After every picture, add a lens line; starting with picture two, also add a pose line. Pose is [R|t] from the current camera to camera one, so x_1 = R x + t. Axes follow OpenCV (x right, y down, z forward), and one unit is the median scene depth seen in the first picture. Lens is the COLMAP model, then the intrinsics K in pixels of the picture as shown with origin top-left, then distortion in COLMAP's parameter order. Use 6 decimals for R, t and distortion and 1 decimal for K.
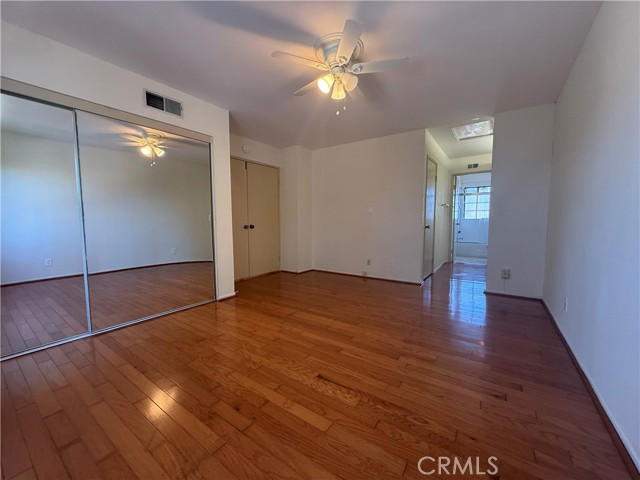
lens RADIAL K [[255.2, 0, 323.7], [0, 255.2, 239.9], [0, 0, 1]] dist [0.006168, -0.000139]
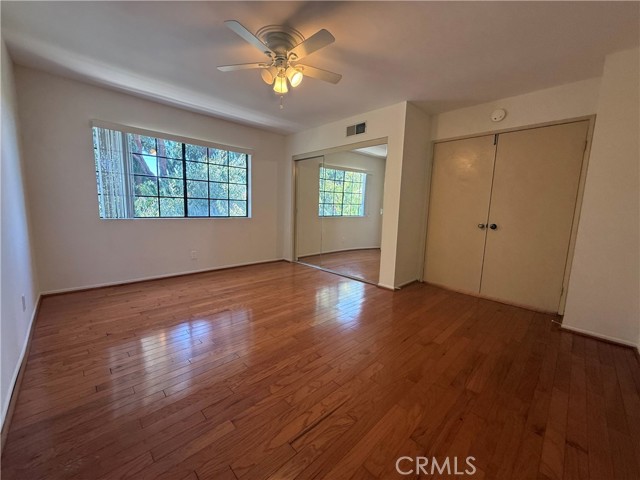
lens RADIAL K [[255.2, 0, 316.5], [0, 255.2, 242.1], [0, 0, 1]] dist [0.006168, -0.000139]
pose [[-0.203986, 0.128978, -0.970440, 0.699333], [-0.103165, 0.982932, 0.152323, -0.093155], [0.973523, 0.131188, -0.187198, 0.917173]]
